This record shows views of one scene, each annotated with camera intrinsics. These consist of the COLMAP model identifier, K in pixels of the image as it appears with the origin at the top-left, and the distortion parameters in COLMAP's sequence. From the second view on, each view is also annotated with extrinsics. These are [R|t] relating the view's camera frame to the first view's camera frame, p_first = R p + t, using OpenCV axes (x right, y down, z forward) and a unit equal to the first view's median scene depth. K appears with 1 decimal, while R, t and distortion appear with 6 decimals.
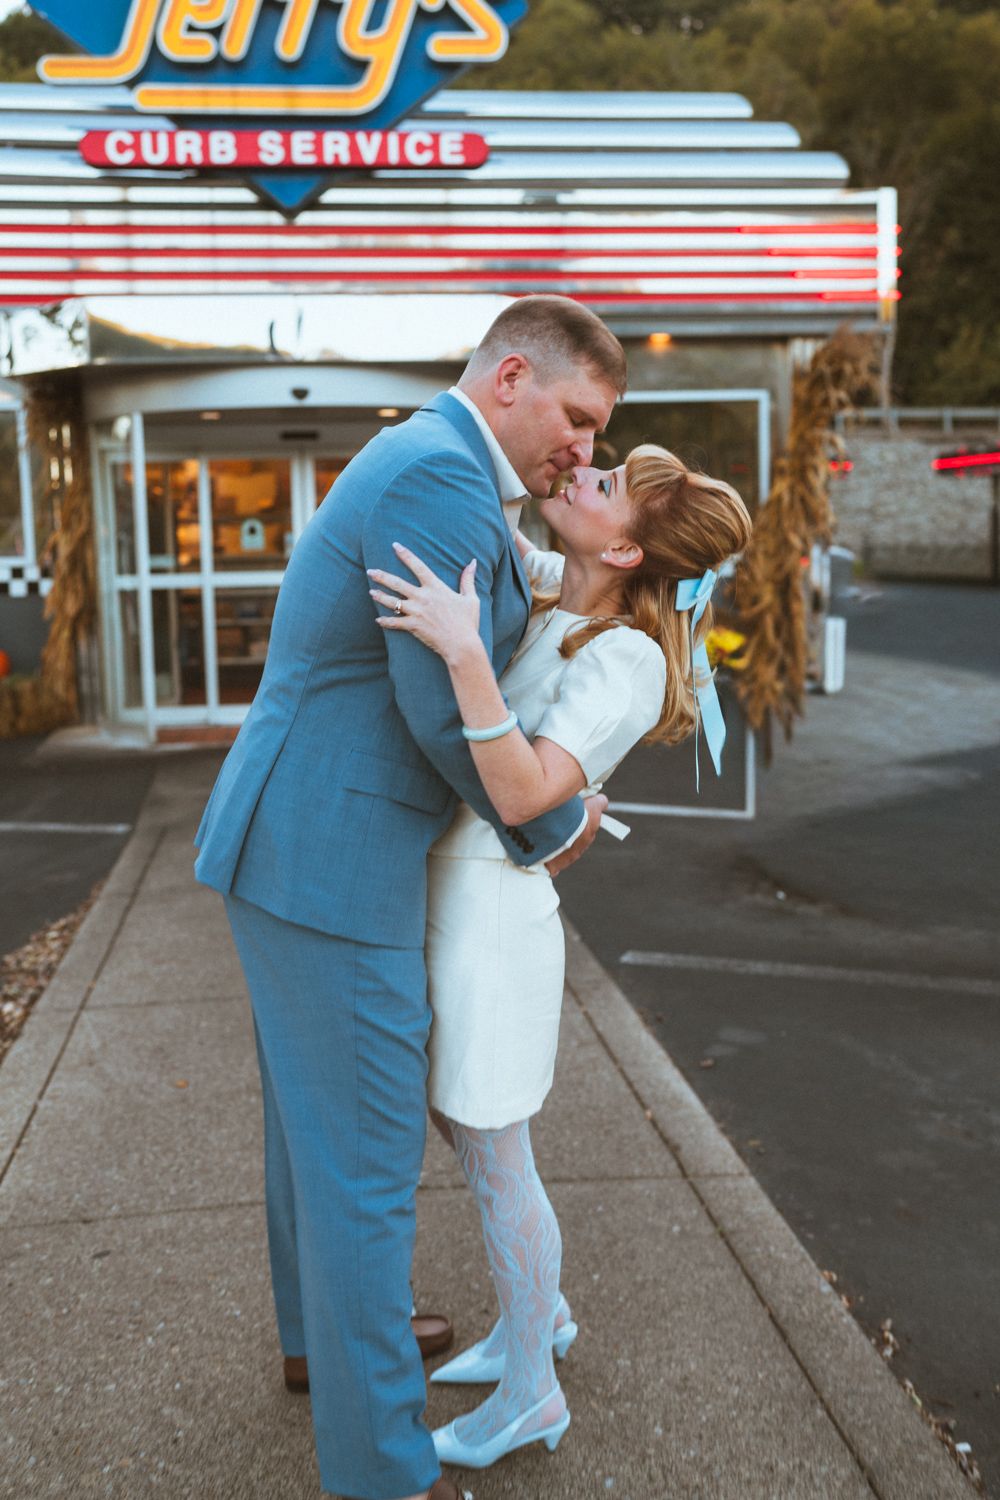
lens RADIAL K [[1479.0, 0, 501.2], [0, 1479.0, 713.1], [0, 0, 1]] dist [-0.038487, 0.164752]
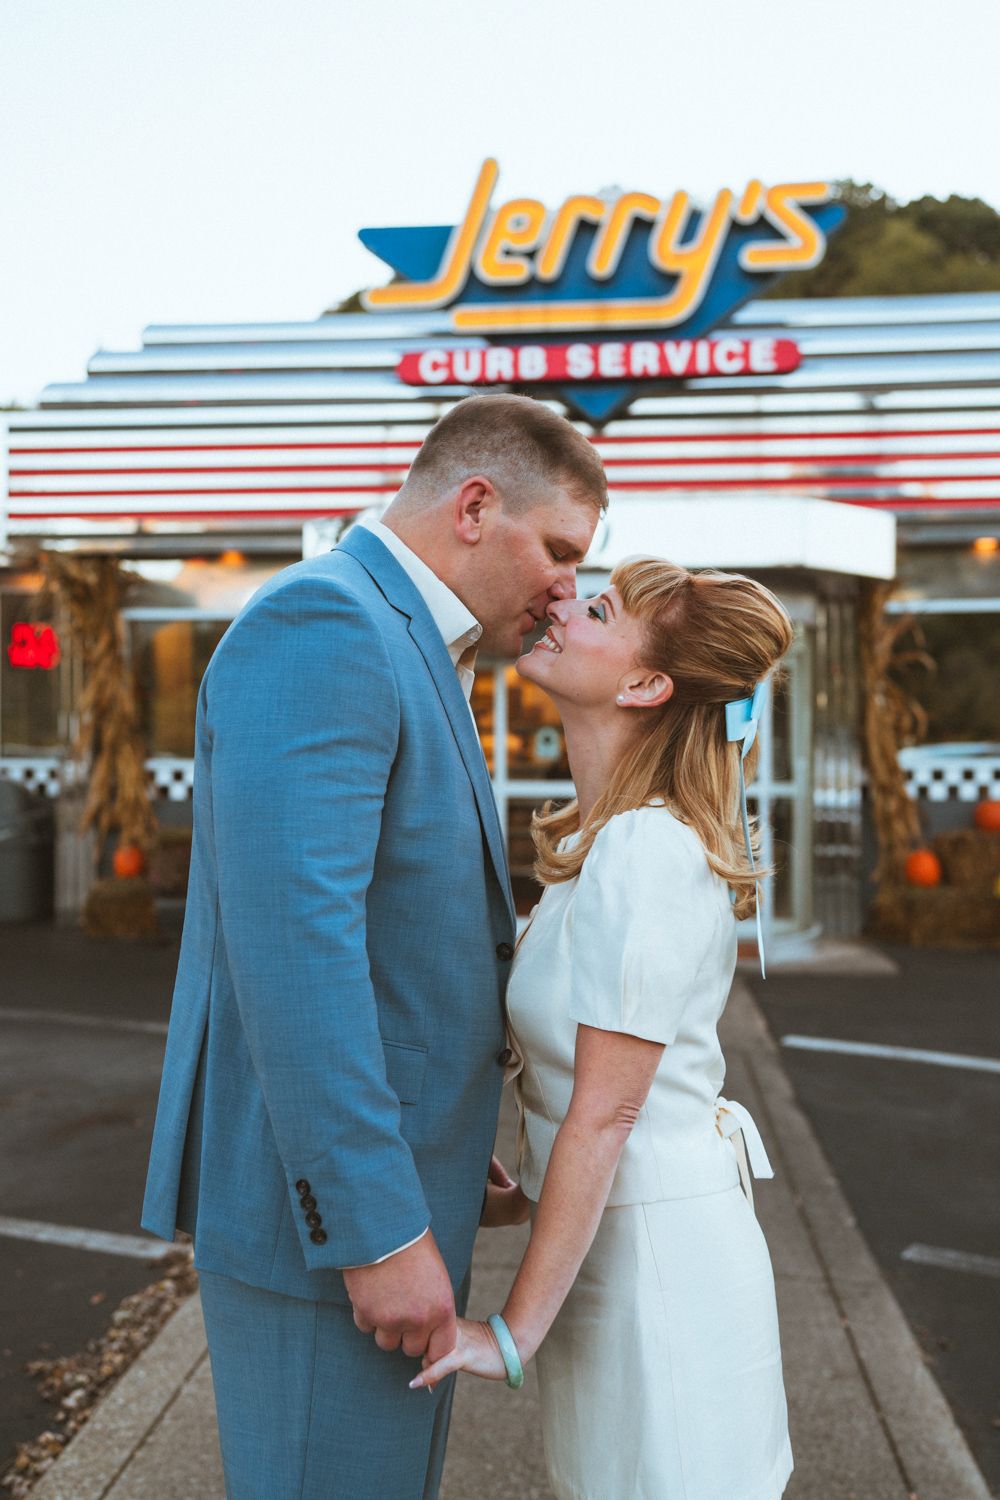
lens RADIAL K [[1505.2, 0, 500.0], [0, 1505.2, 750.0], [0, 0, 1]] dist [-0.022672, 0.147714]
pose [[0.977887, 0.018814, -0.208284, 0.008762], [-0.043245, 0.992611, -0.113373, -0.002519], [0.204612, 0.119874, 0.971475, 0.028144]]
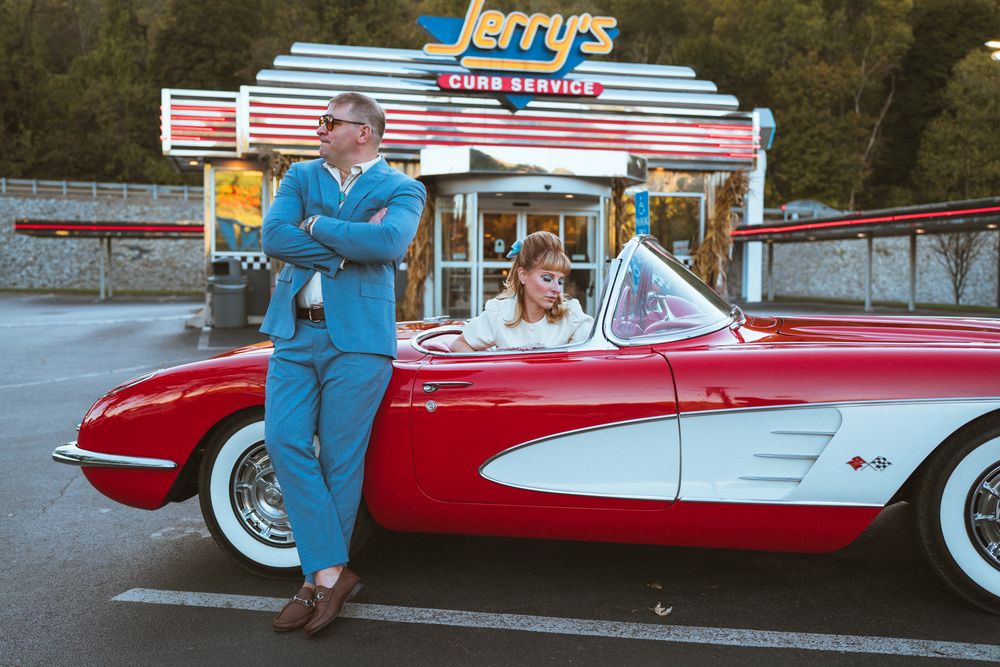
lens RADIAL K [[986.0, 0, 500.0], [0, 986.0, 333.5], [0, 0, 1]] dist [-0.038487, 0.164752]
pose [[0.990726, 0.018944, 0.134548, -0.388719], [-0.009908, 0.997669, -0.067519, 0.125473], [-0.135513, 0.065560, 0.988604, -0.540792]]
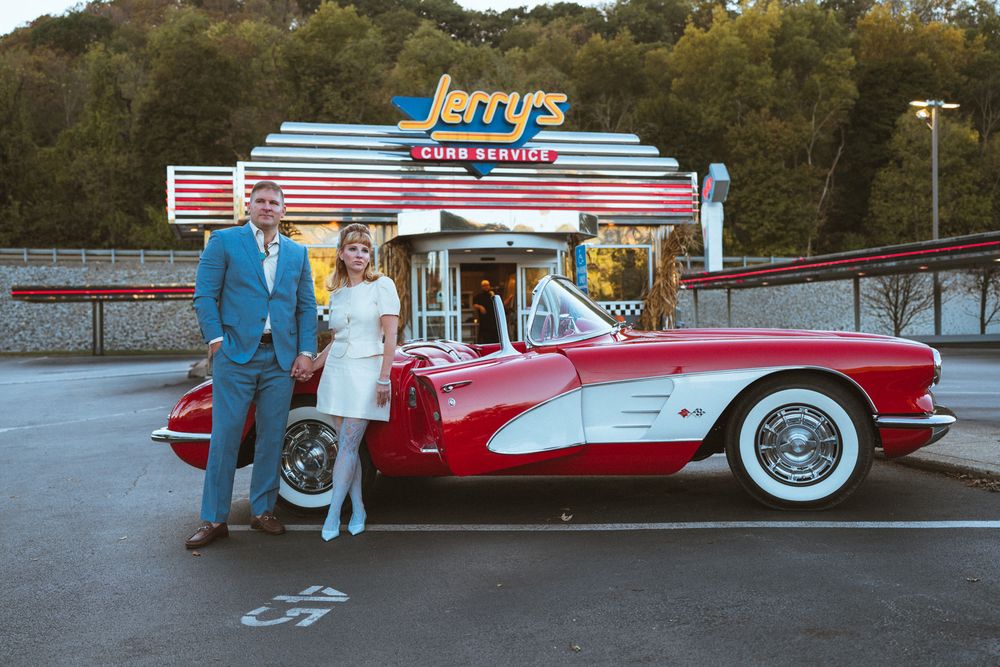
lens RADIAL K [[974.3, 0, 496.7], [0, 974.3, 331.8], [0, 0, 1]] dist [-0.017563, 0.115810]
pose [[0.988146, -0.001236, 0.153510, -0.401172], [0.020447, 0.992118, -0.123631, 0.161308], [-0.152147, 0.125304, 0.980383, -0.712388]]
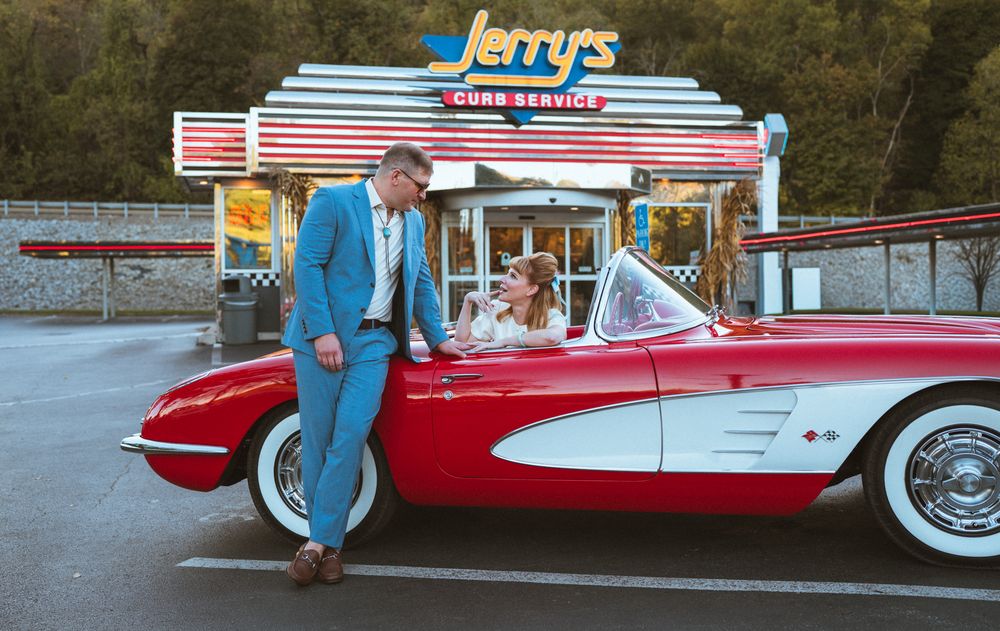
lens RADIAL K [[1028.7, 0, 475.9], [0, 1028.7, 310.1], [0, 0, 1]] dist [-0.028799, 0.144874]
pose [[0.994618, 0.009090, 0.103211, -0.398313], [0.002021, 0.994253, -0.107035, 0.138258], [-0.103591, 0.106668, 0.988884, -0.616373]]
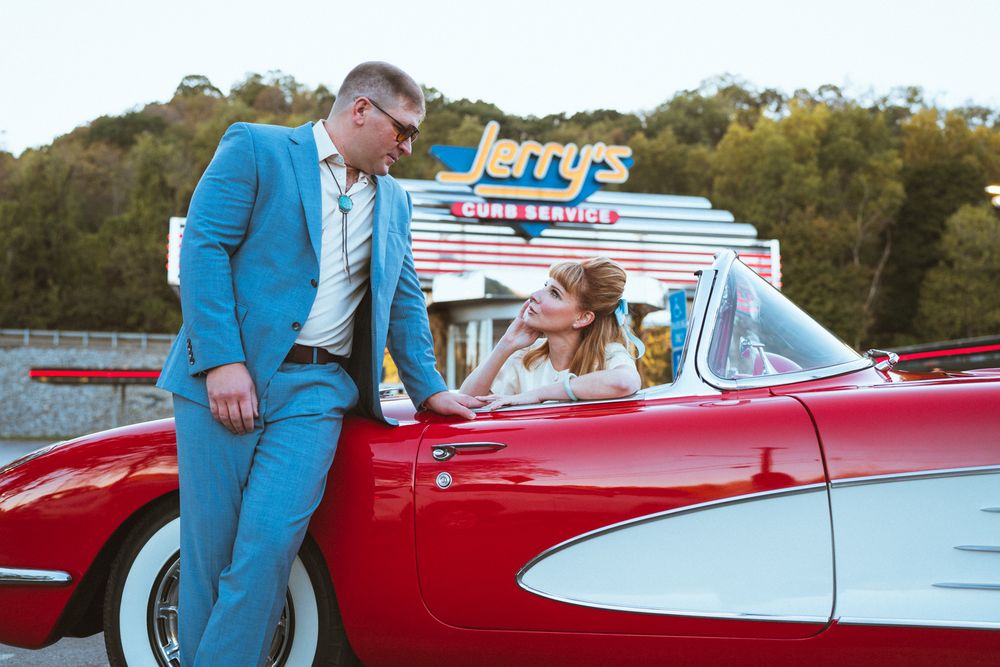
lens RADIAL K [[957.6, 0, 500.0], [0, 957.6, 333.5], [0, 0, 1]] dist [-0.021566, 0.114725]
pose [[0.992254, 0.033440, 0.119638, -0.380595], [-0.005886, 0.974661, -0.223610, 0.144449], [-0.124084, 0.221174, 0.967308, -0.420871]]
